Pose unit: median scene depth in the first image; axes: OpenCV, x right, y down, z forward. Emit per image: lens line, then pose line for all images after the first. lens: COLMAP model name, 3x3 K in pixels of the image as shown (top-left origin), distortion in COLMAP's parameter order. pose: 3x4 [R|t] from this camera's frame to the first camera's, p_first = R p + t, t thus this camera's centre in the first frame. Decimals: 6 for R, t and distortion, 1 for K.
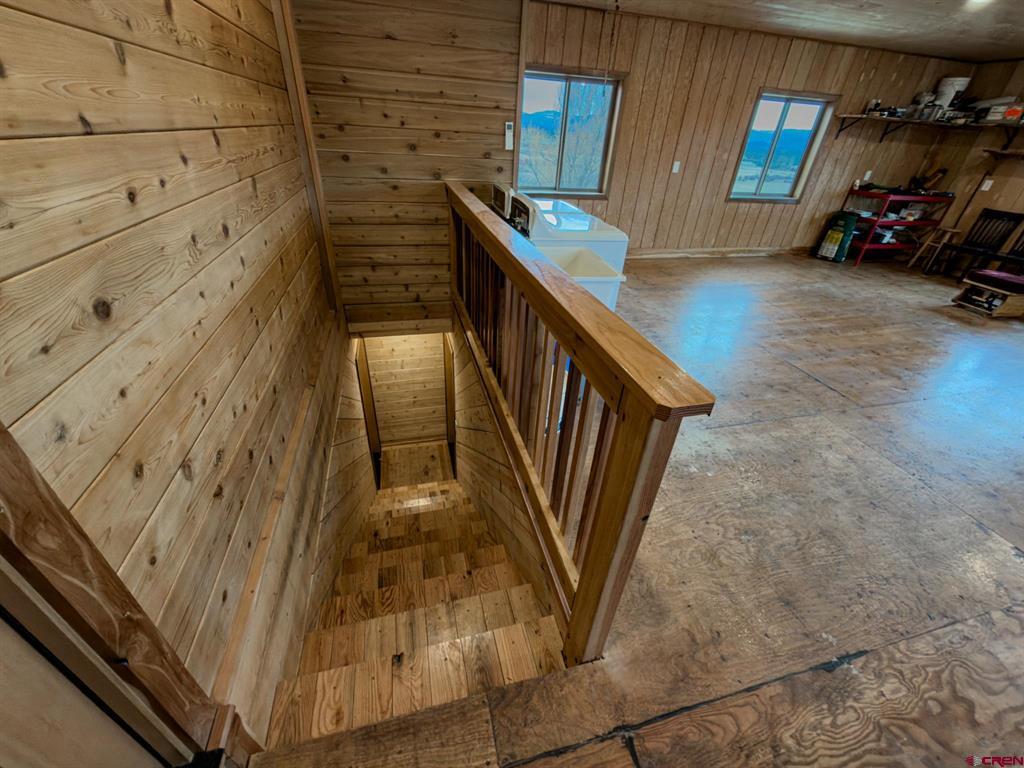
lens RADIAL K [[407.5, 0, 512.0], [0, 407.5, 384.0], [0, 0, 1]] dist [-0.000769, -0.000086]
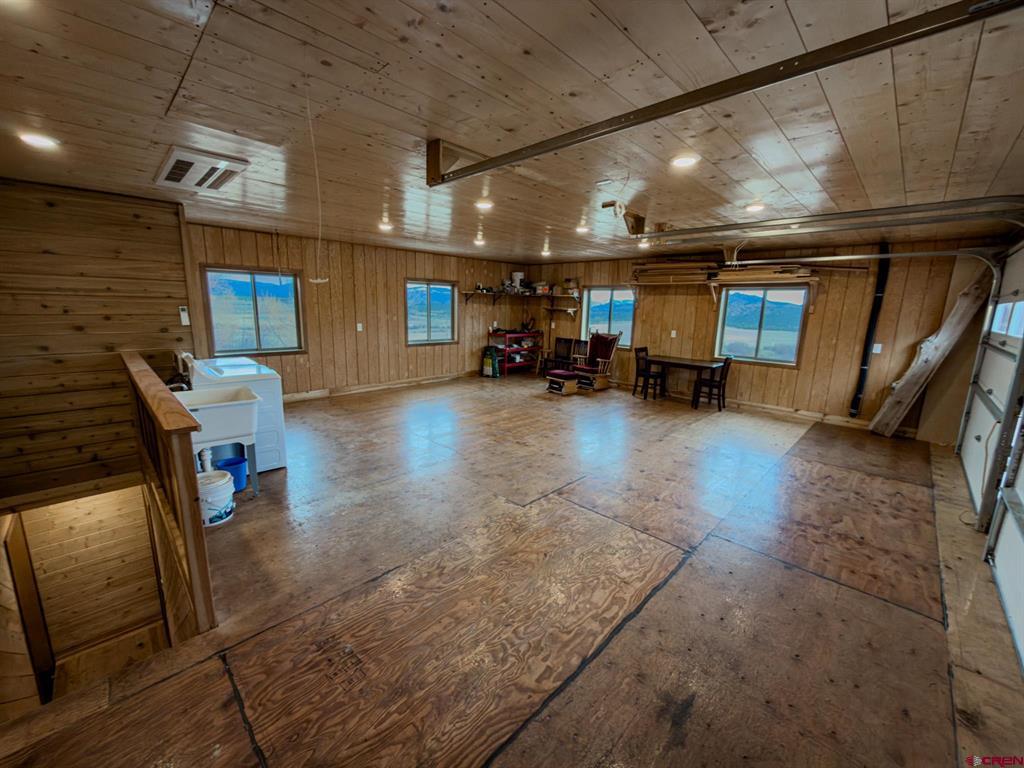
lens RADIAL K [[407.5, 0, 512.0], [0, 407.5, 384.0], [0, 0, 1]] dist [-0.000769, -0.000086]
pose [[0.856701, -0.129898, 0.499189, 0.131285], [0.291102, 0.920682, -0.260007, 0.139621], [-0.425820, 0.368063, 0.826563, -0.263495]]
